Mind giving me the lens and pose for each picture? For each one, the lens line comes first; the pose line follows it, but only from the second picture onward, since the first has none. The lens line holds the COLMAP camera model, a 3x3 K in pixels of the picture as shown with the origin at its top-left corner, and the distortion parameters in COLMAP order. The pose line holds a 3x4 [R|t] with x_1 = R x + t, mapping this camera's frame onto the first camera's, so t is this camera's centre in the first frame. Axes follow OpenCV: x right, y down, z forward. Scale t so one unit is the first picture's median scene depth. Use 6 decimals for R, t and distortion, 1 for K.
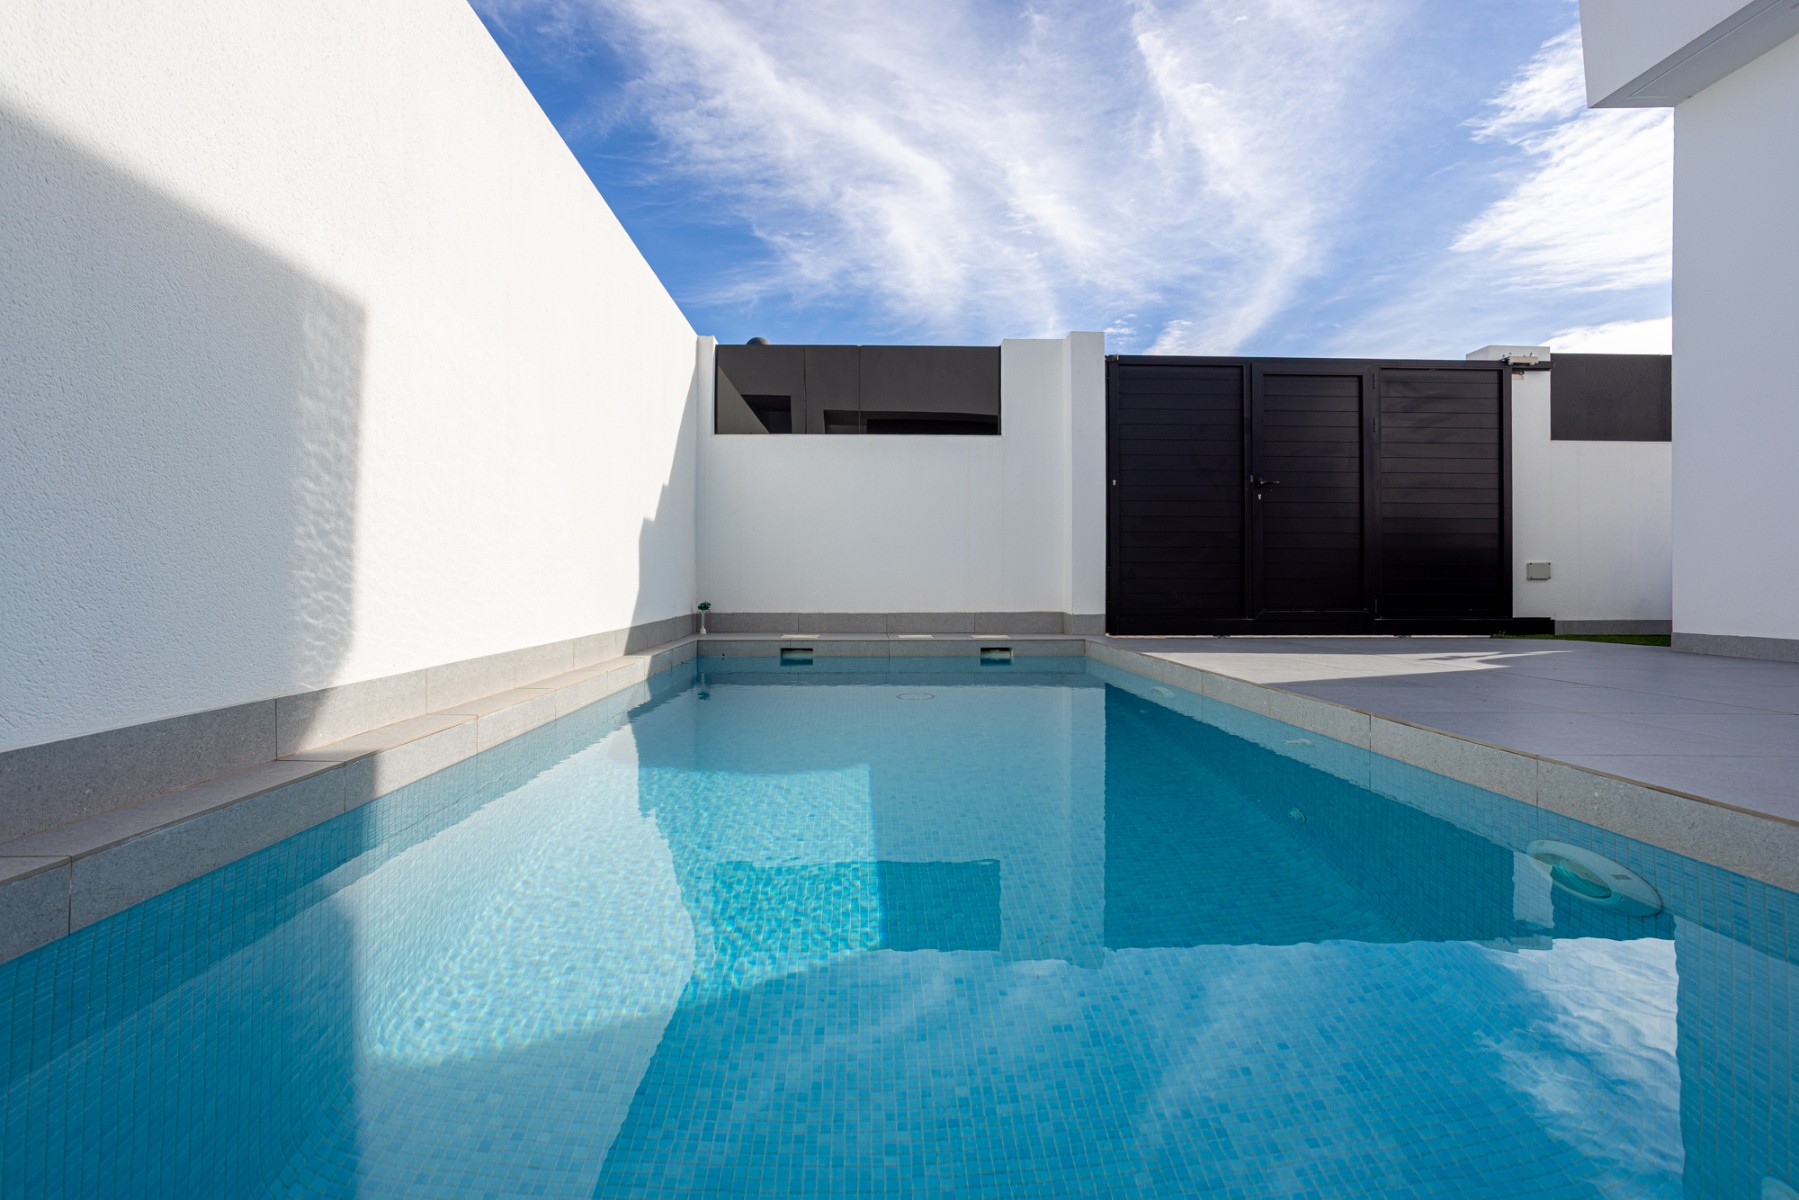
lens RADIAL K [[877.7, 0, 887.4], [0, 877.7, 586.1], [0, 0, 1]] dist [-0.026987, 0.014146]
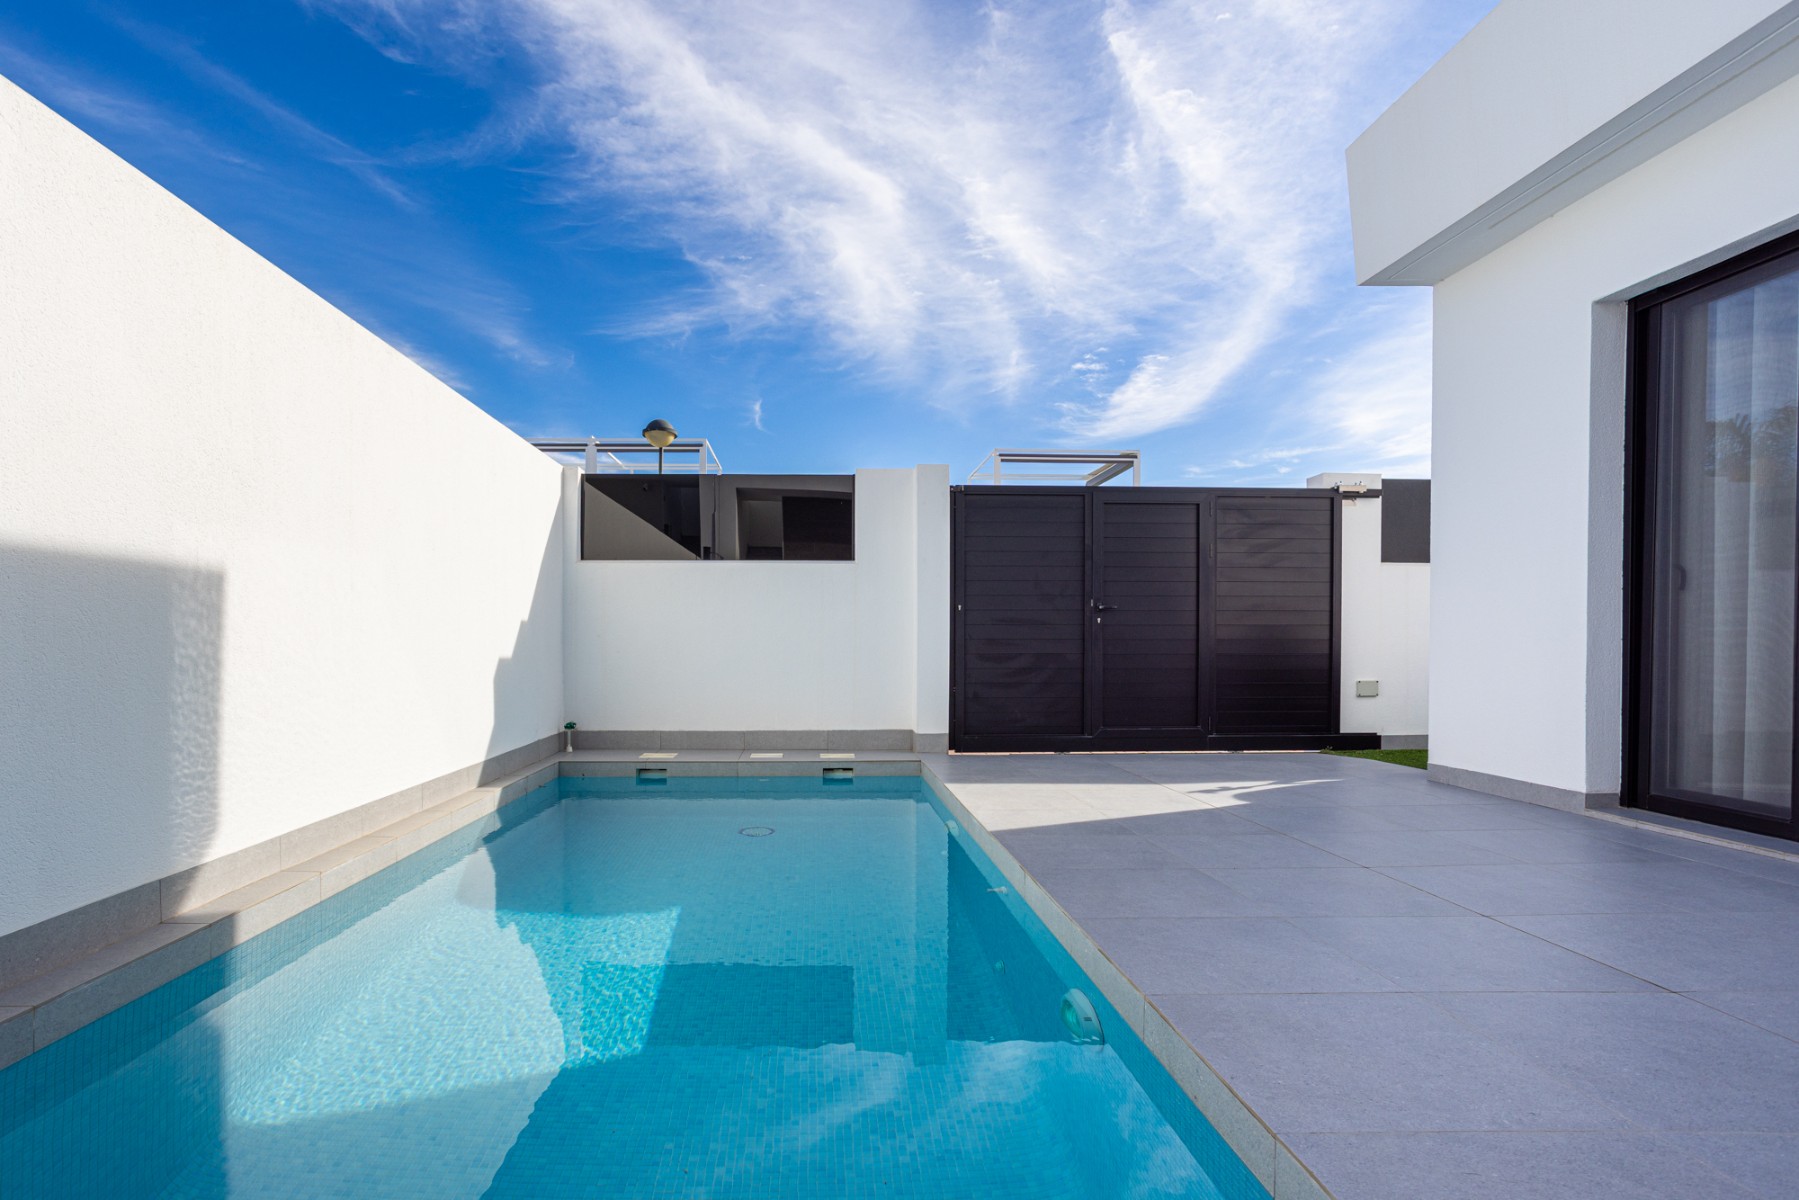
lens RADIAL K [[978.7, 0, 849.1], [0, 978.7, 674.3], [0, 0, 1]] dist [-0.010943, -0.000203]
pose [[0.999996, -0.002417, -0.001502, 0.126833], [0.002470, 0.999320, 0.036785, -0.080087], [0.001412, -0.036789, 0.999322, -0.170357]]
